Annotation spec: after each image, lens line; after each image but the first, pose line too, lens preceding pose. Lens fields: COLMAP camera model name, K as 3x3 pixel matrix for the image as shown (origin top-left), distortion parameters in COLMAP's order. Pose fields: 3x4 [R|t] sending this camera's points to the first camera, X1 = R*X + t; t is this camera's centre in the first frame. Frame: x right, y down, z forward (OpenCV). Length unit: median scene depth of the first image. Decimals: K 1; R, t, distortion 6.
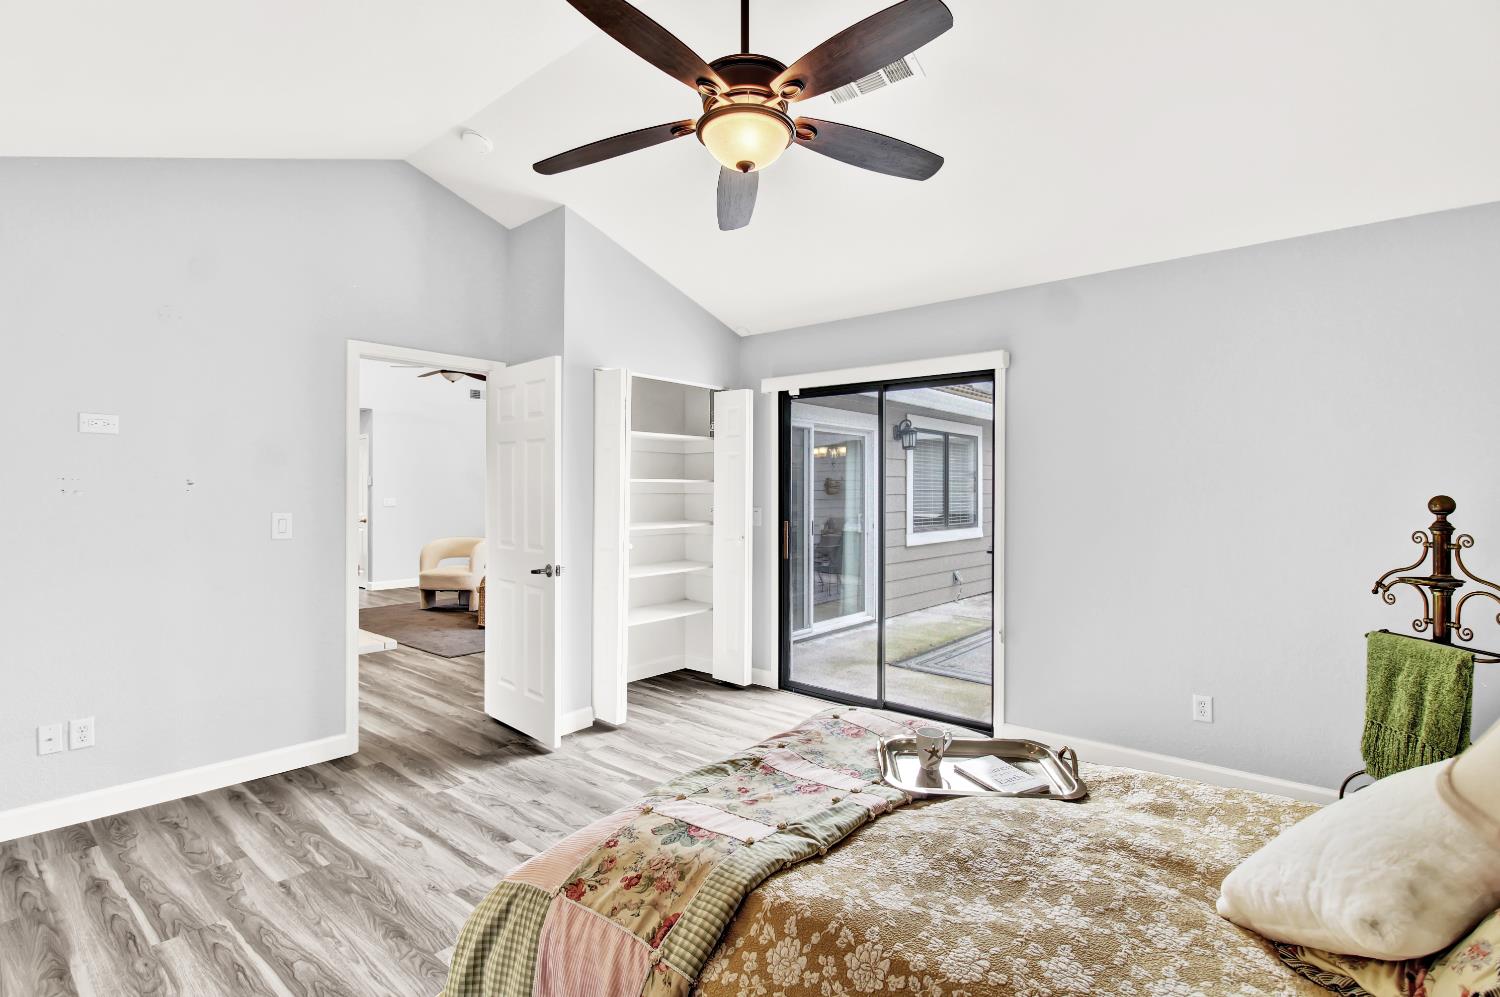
lens RADIAL K [[701.6, 0, 762.0], [0, 701.6, 490.8], [0, 0, 1]] dist [0.002348, -0.015754]
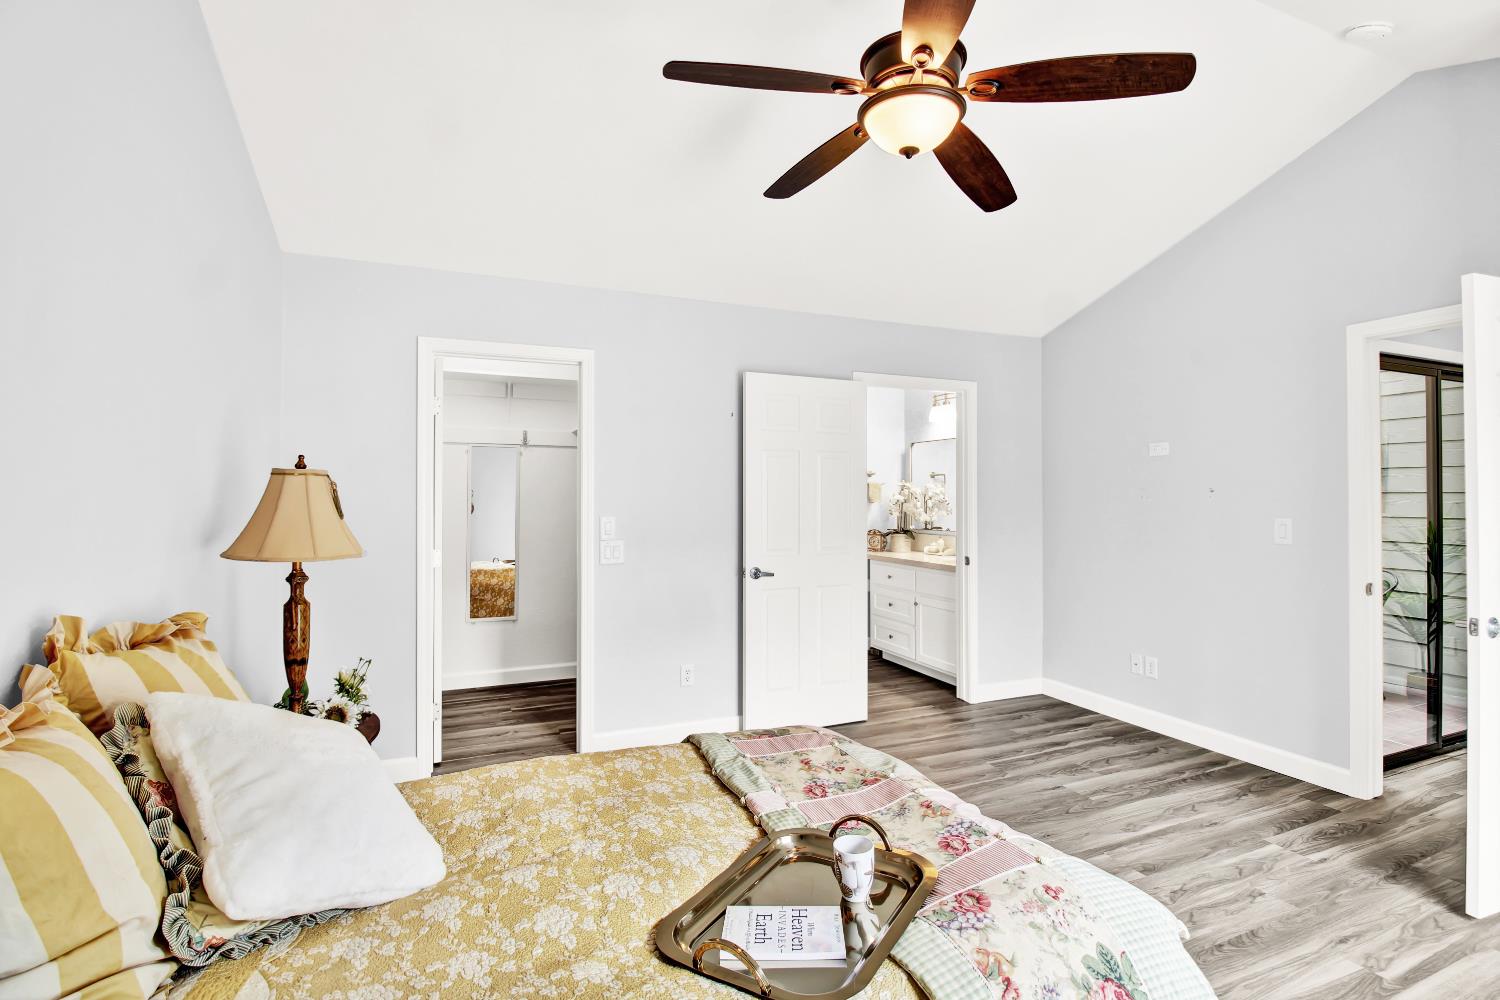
lens RADIAL K [[714.8, 0, 760.1], [0, 714.8, 494.2], [0, 0, 1]] dist [0.001726, -0.013454]
pose [[-0.450160, -0.006042, -0.892927, 0.690196], [0.000822, 0.999974, -0.007181, 0.003670], [0.892947, -0.003967, -0.450144, 0.936044]]
